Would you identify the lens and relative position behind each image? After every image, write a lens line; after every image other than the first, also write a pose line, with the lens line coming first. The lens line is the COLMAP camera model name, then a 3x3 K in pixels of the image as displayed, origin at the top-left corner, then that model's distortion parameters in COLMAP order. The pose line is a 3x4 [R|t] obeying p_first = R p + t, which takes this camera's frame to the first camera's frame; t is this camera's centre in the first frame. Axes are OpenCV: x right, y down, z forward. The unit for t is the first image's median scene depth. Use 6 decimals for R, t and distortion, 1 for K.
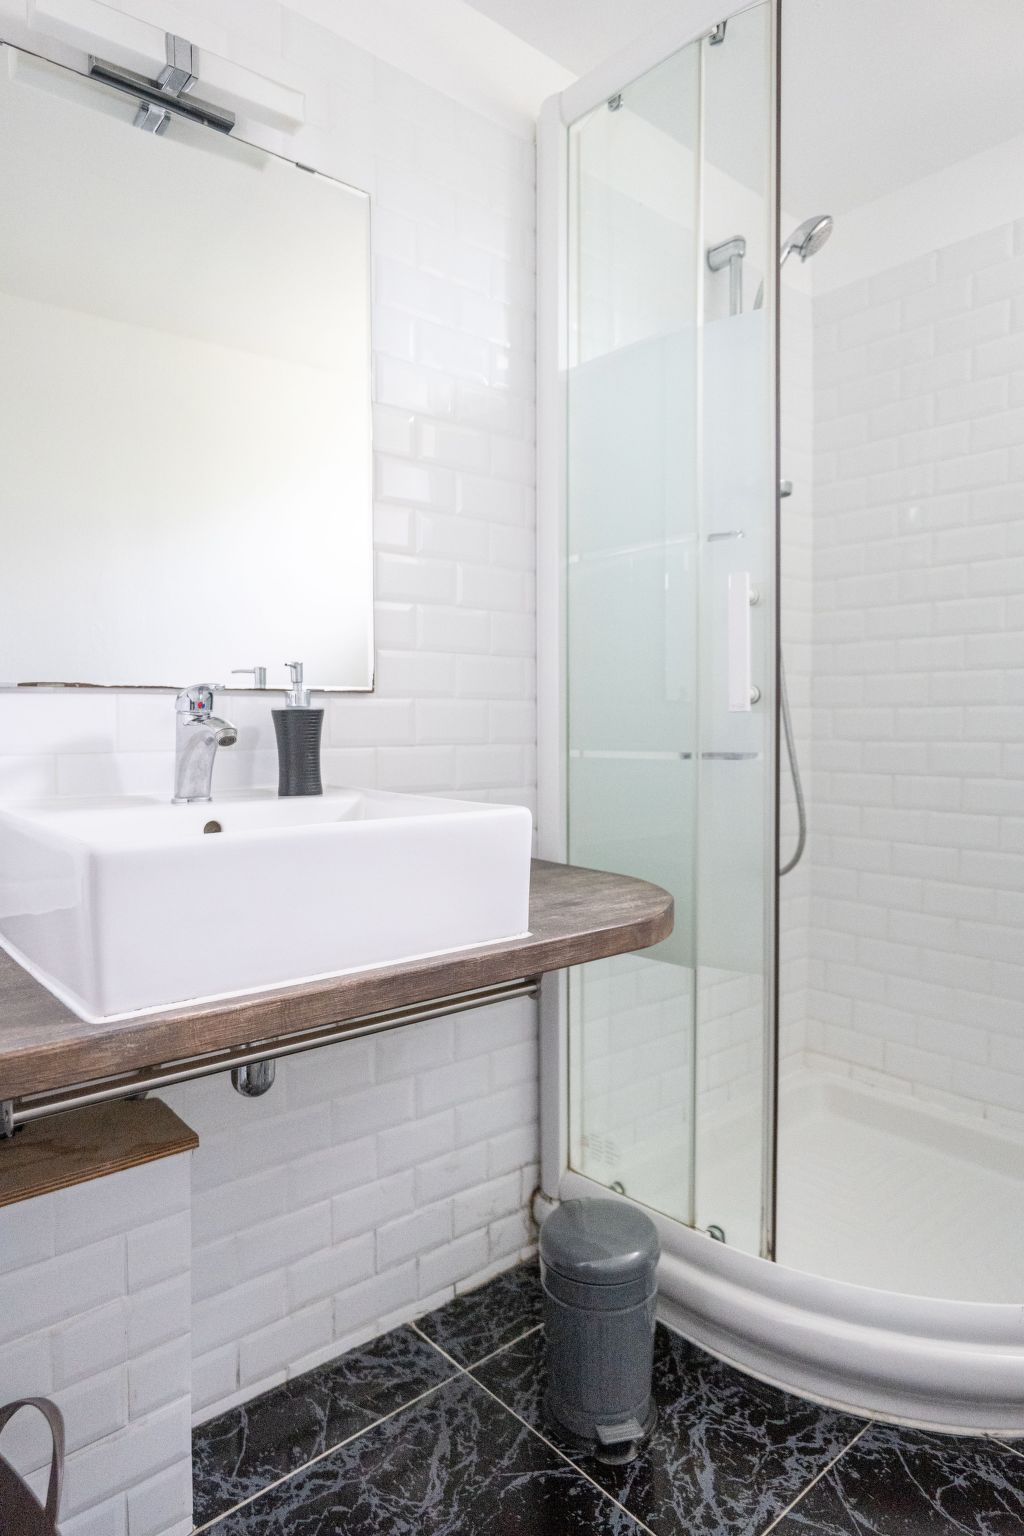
lens RADIAL K [[910.9, 0, 512.0], [0, 910.9, 768.0], [0, 0, 1]] dist [0.027383, 0.001080]
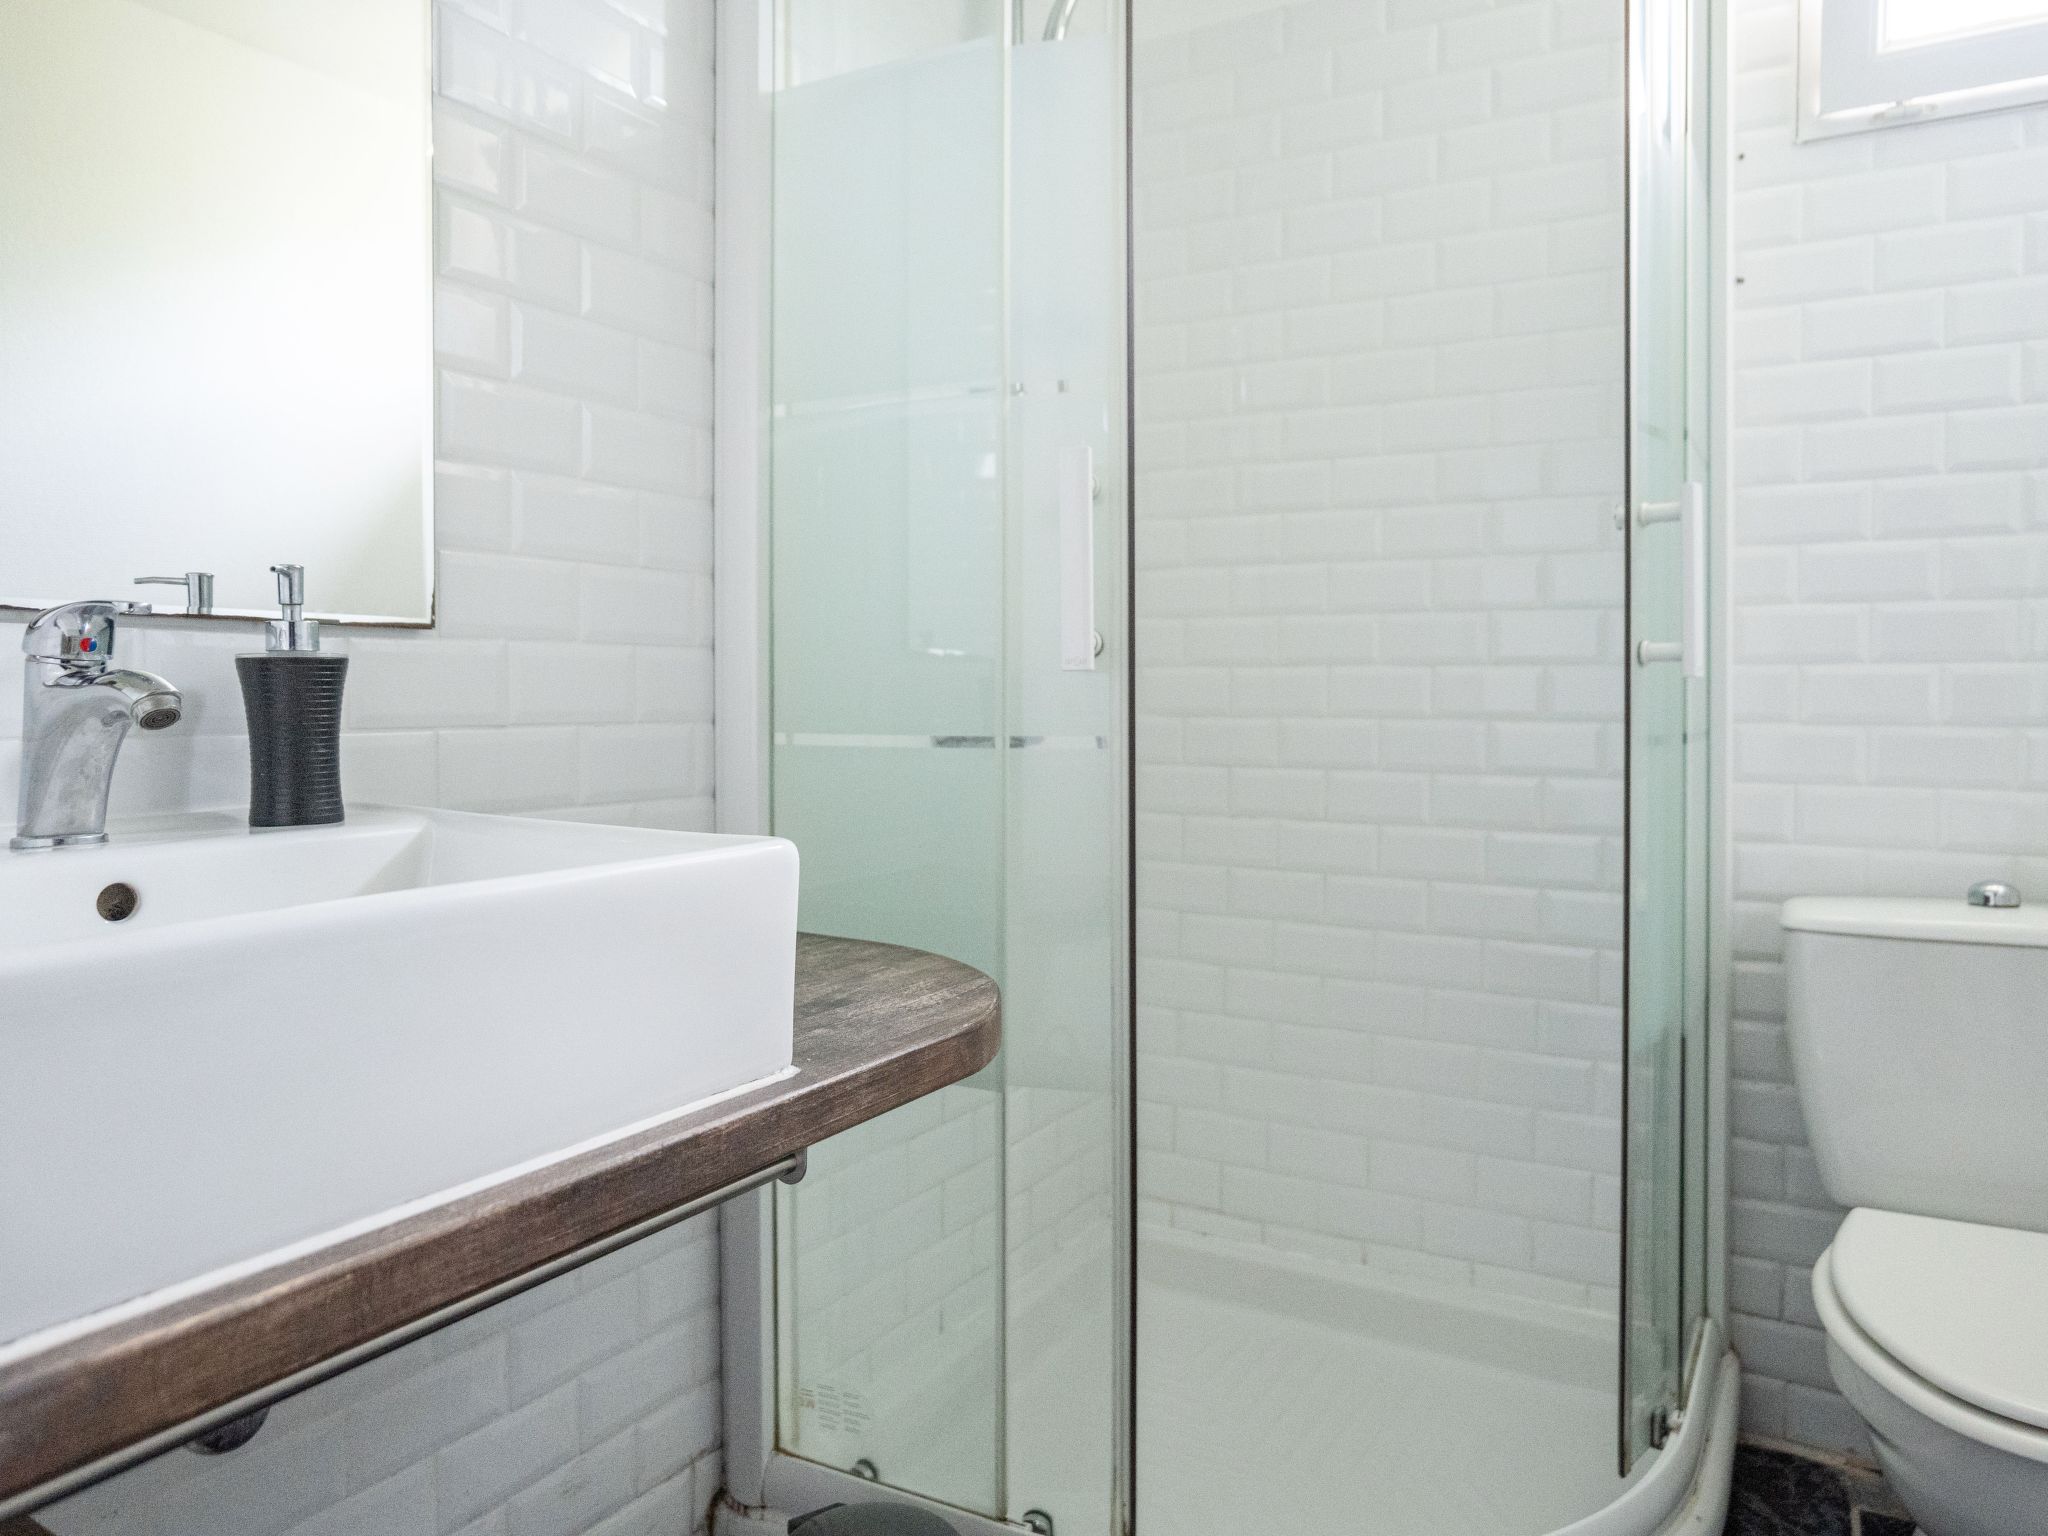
lens RADIAL K [[1400.0, 0, 1023.9], [0, 1400.0, 727.6], [0, 0, 1]] dist [-0.001862, 0.026652]
pose [[0.948502, -0.002807, 0.316757, -0.090548], [0.009816, 0.999741, -0.020533, -0.003981], [-0.316618, 0.022585, 0.948284, 0.117145]]
